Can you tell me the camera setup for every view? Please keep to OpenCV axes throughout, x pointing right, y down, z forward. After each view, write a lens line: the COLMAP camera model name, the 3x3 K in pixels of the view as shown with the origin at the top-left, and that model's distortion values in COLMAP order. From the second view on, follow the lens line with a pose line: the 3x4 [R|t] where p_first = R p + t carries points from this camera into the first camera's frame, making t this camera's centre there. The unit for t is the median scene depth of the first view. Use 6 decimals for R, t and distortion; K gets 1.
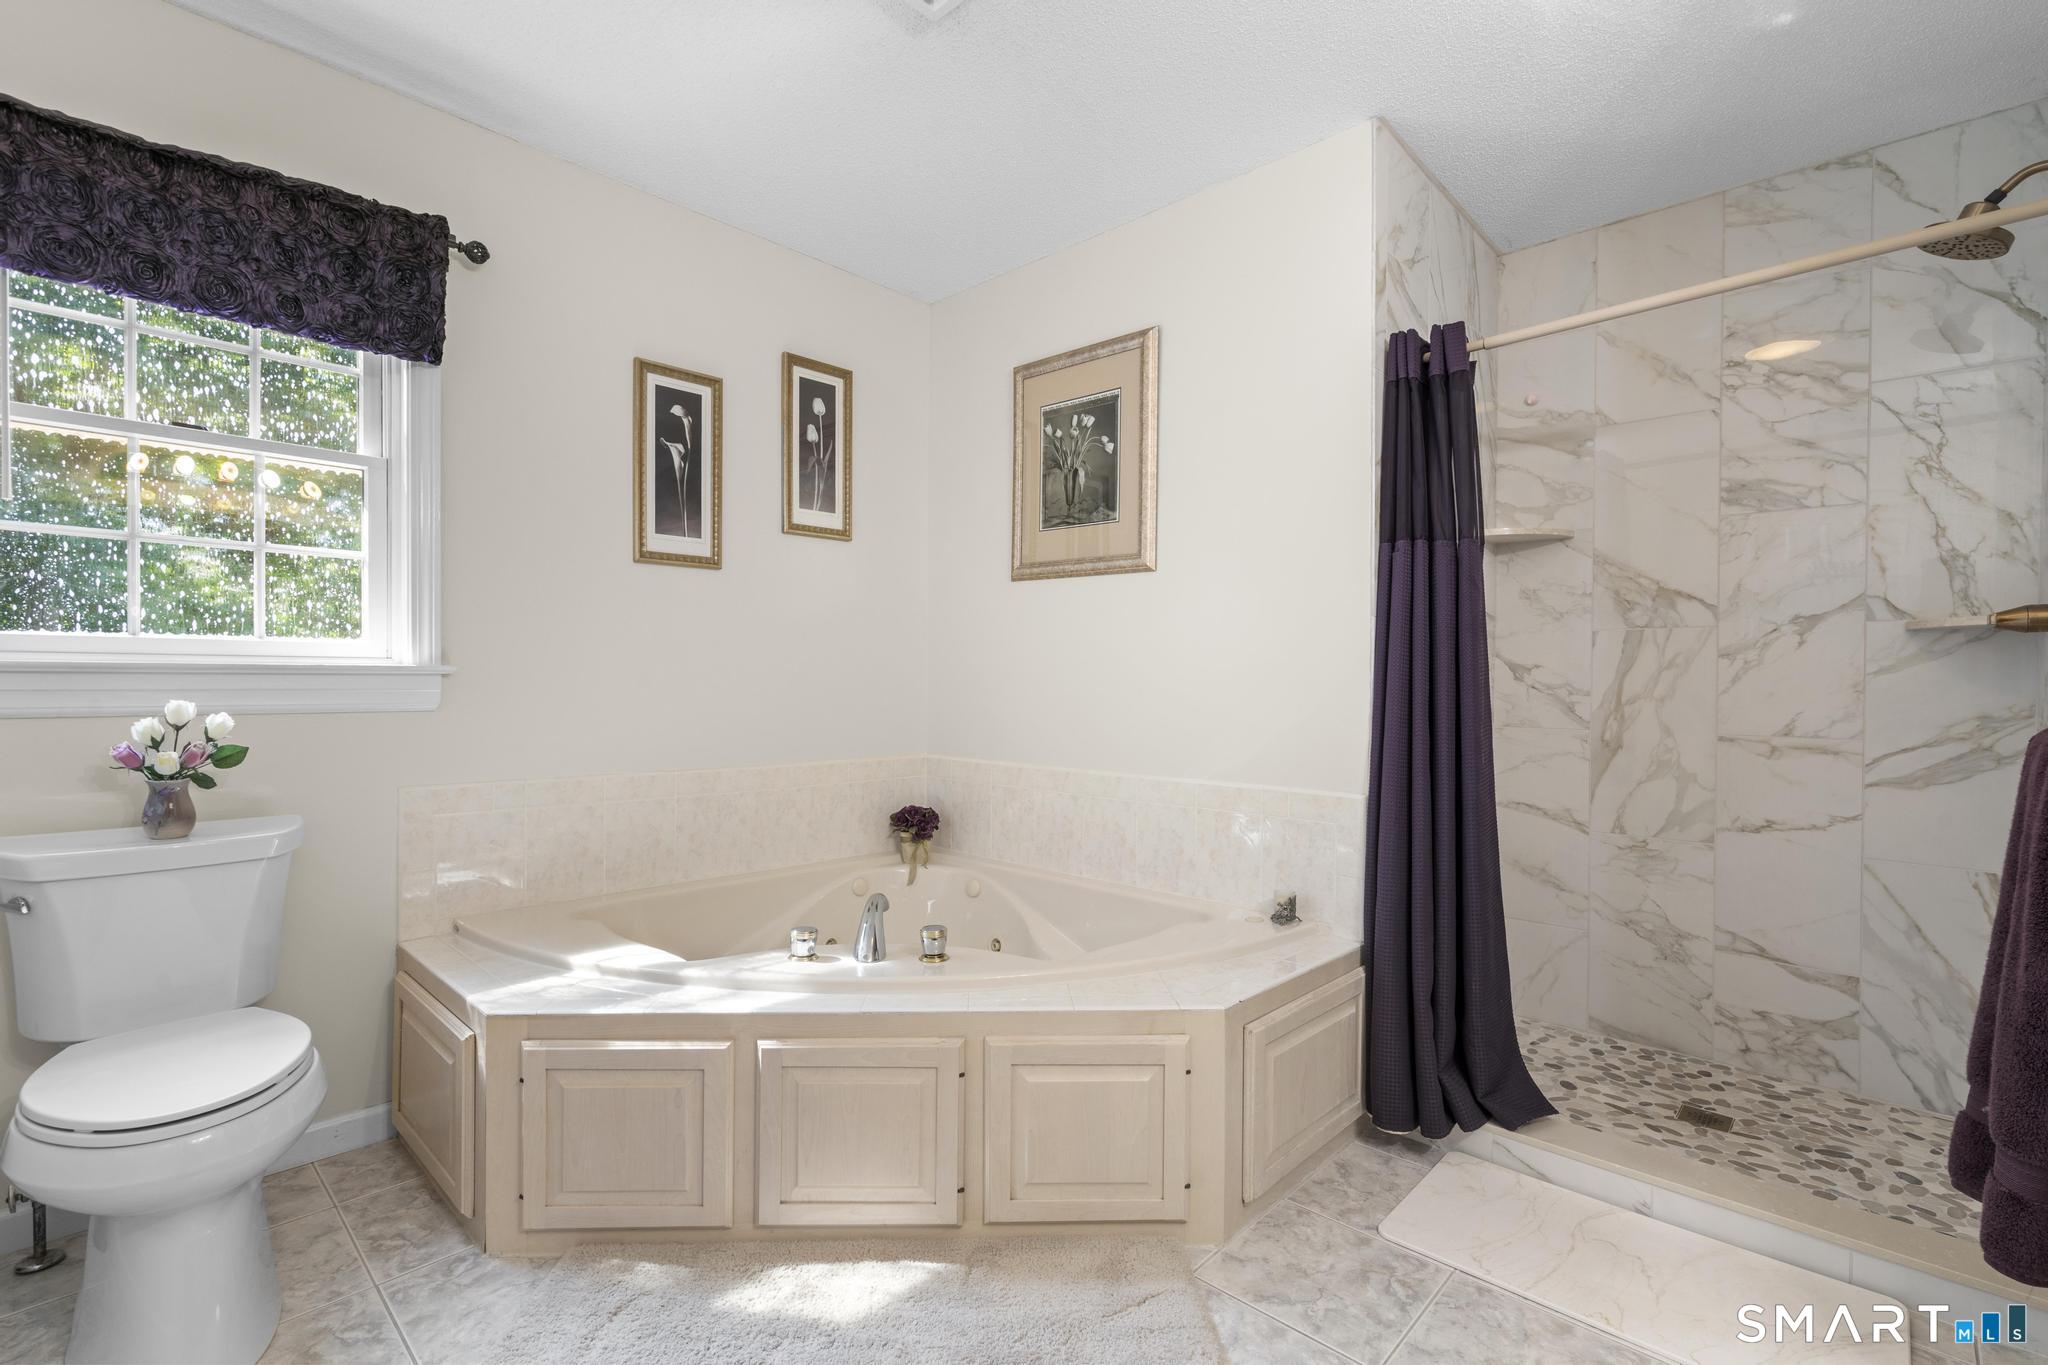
lens RADIAL K [[916.7, 0, 1024.0], [0, 916.7, 686.2], [0, 0, 1]] dist [-0.010245, 0.004468]
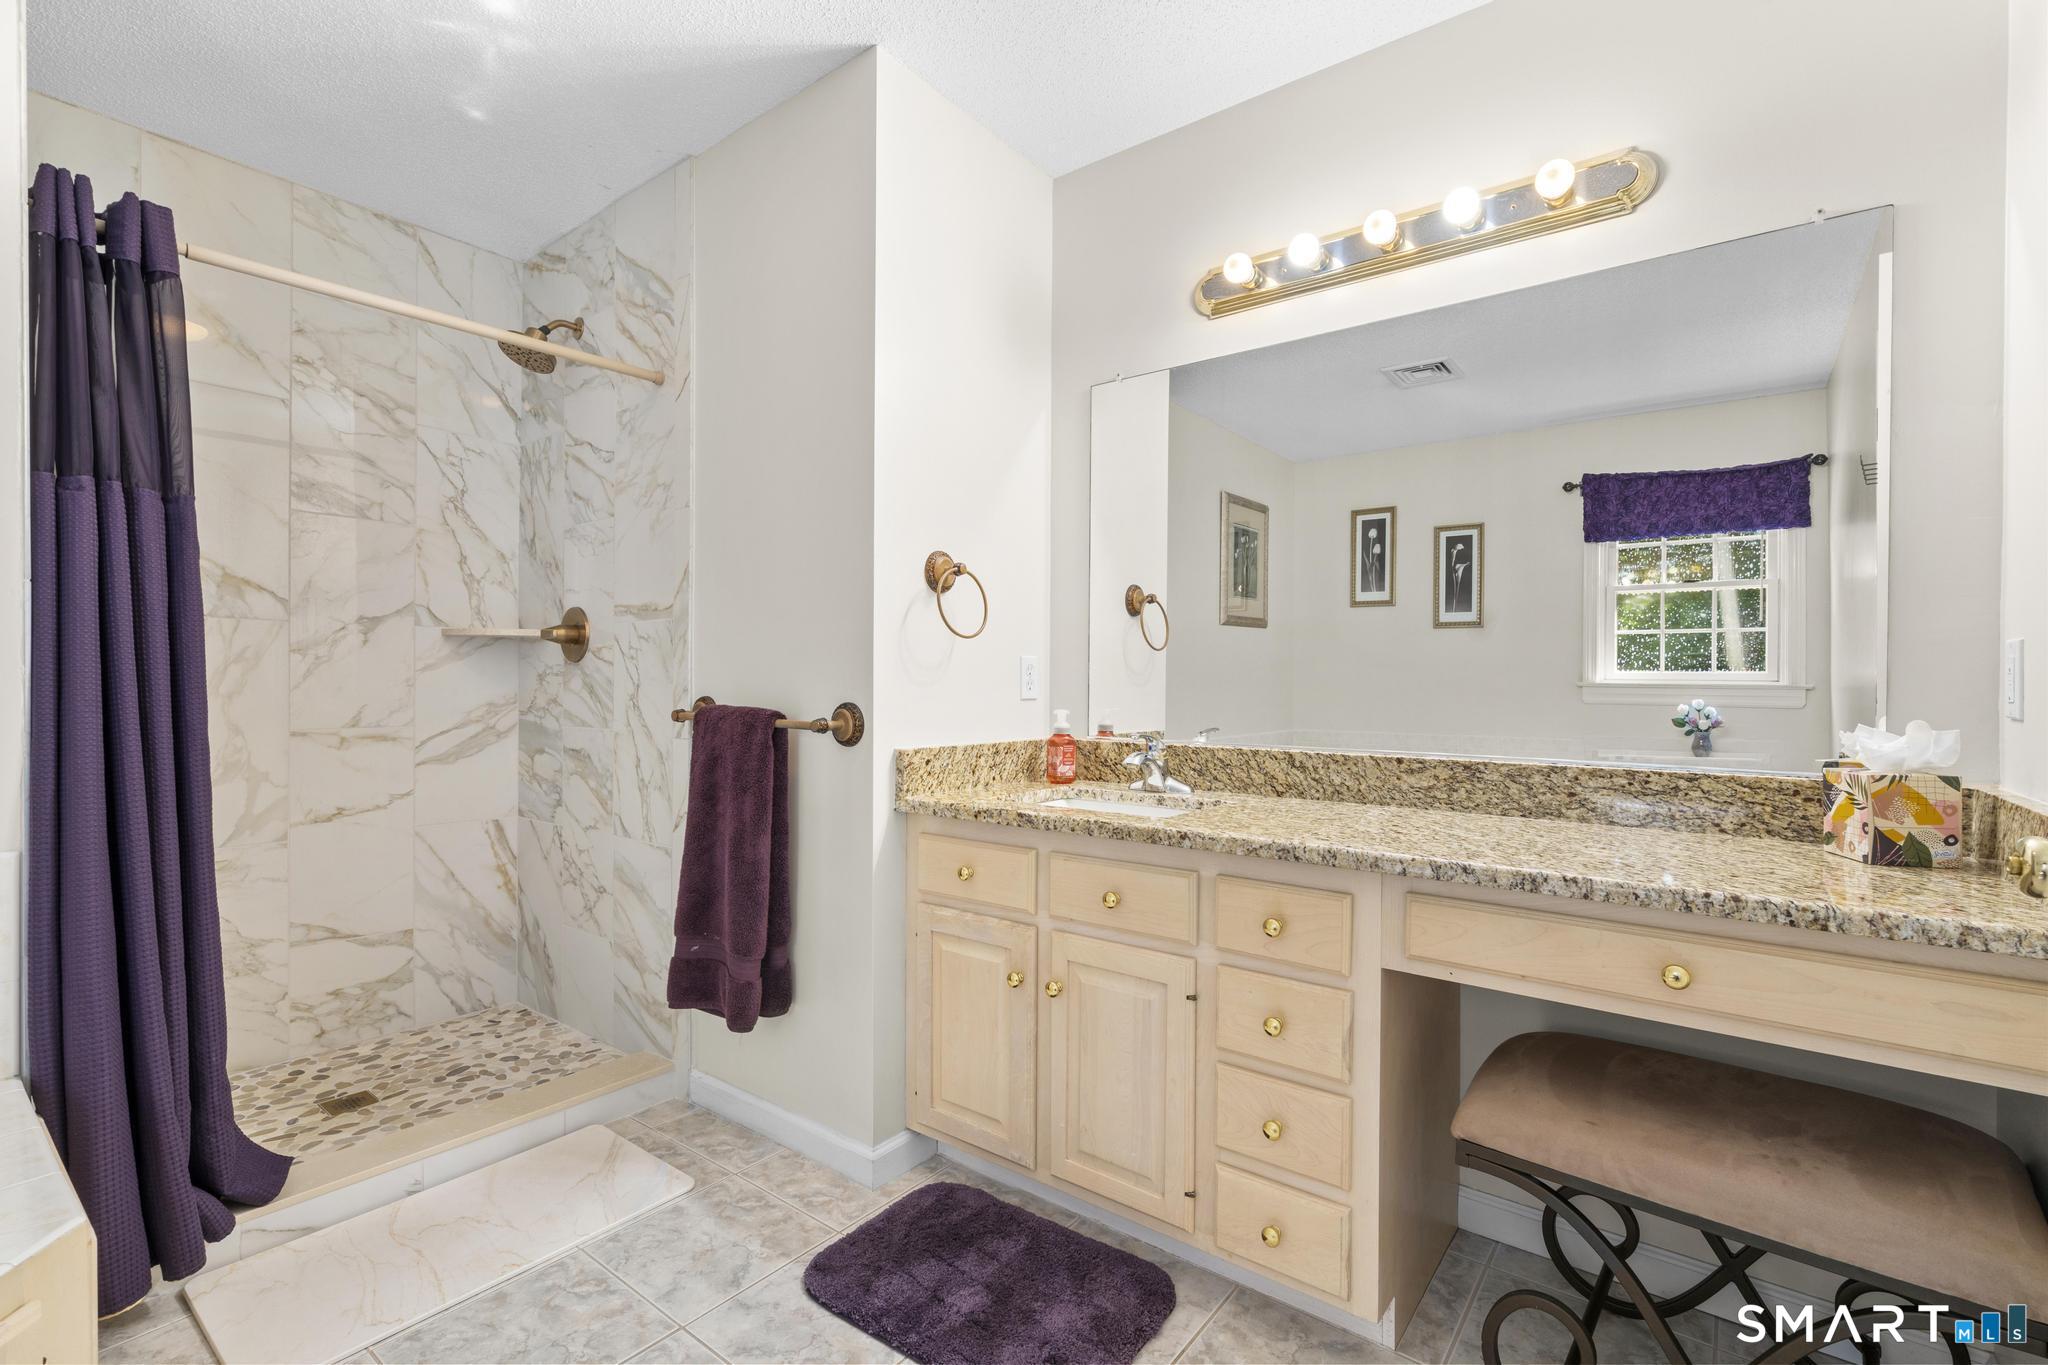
lens RADIAL K [[922.2, 0, 1019.8], [0, 922.2, 683.9], [0, 0, 1]] dist [0.000270, 0.000758]
pose [[-0.096636, -0.008890, 0.995280, -0.342088], [-0.001417, 0.999960, 0.008795, -0.007434], [-0.995319, -0.000560, -0.096644, 0.336415]]
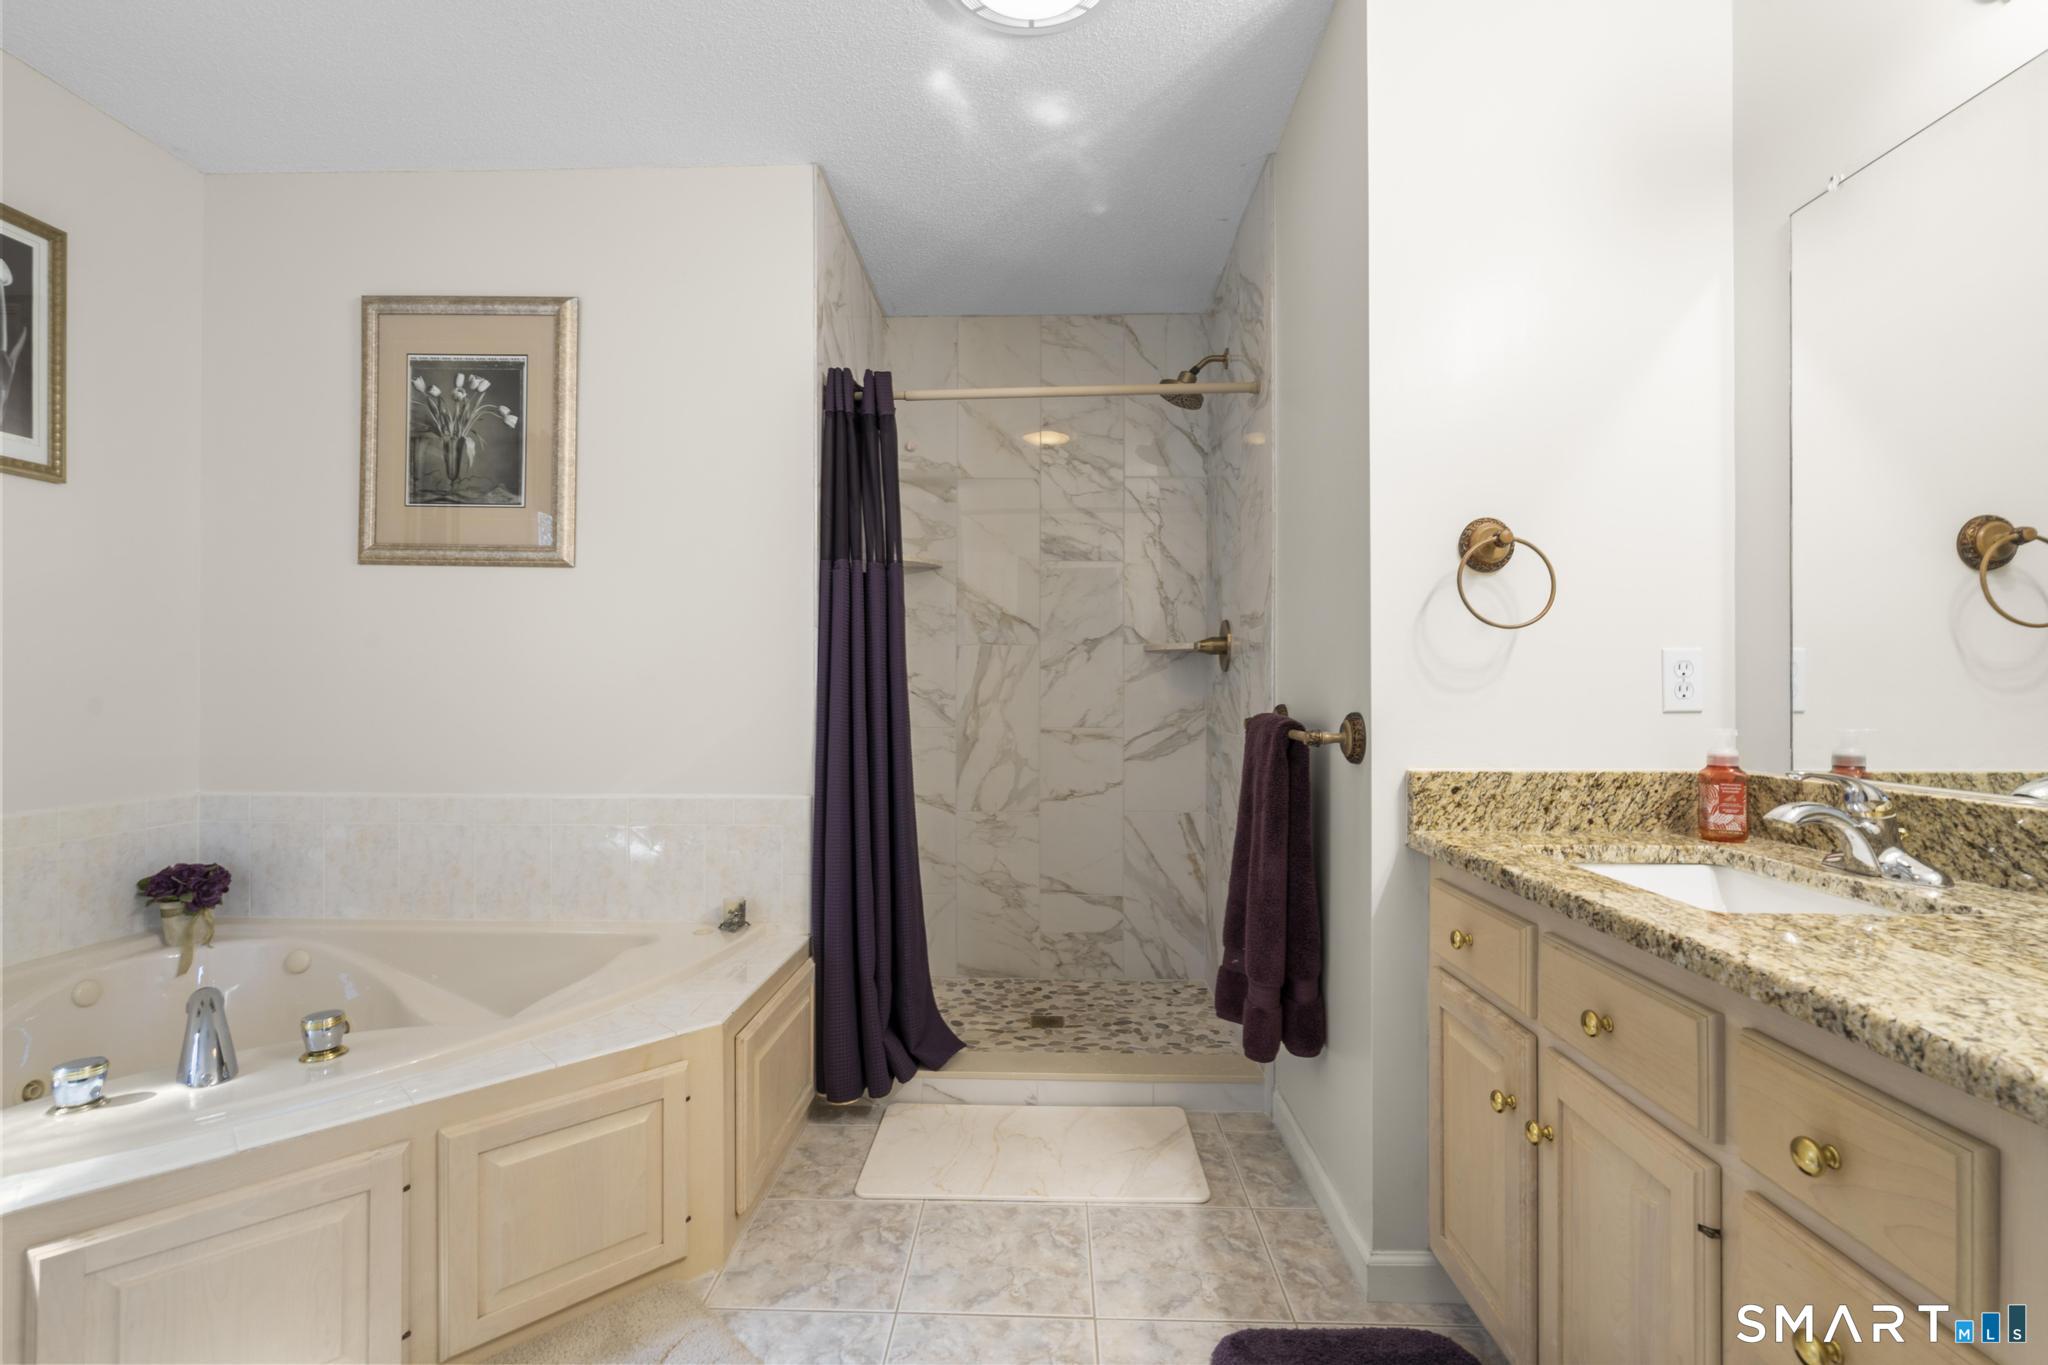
lens RADIAL K [[918.1, 0, 1024.0], [0, 918.1, 682.5], [0, 0, 1]] dist [-0.011991, 0.004902]
pose [[0.745194, -0.000636, 0.666847, -0.146850], [0.007666, 0.999942, -0.007613, -0.001846], [-0.666804, 0.010785, 0.745155, 0.037847]]
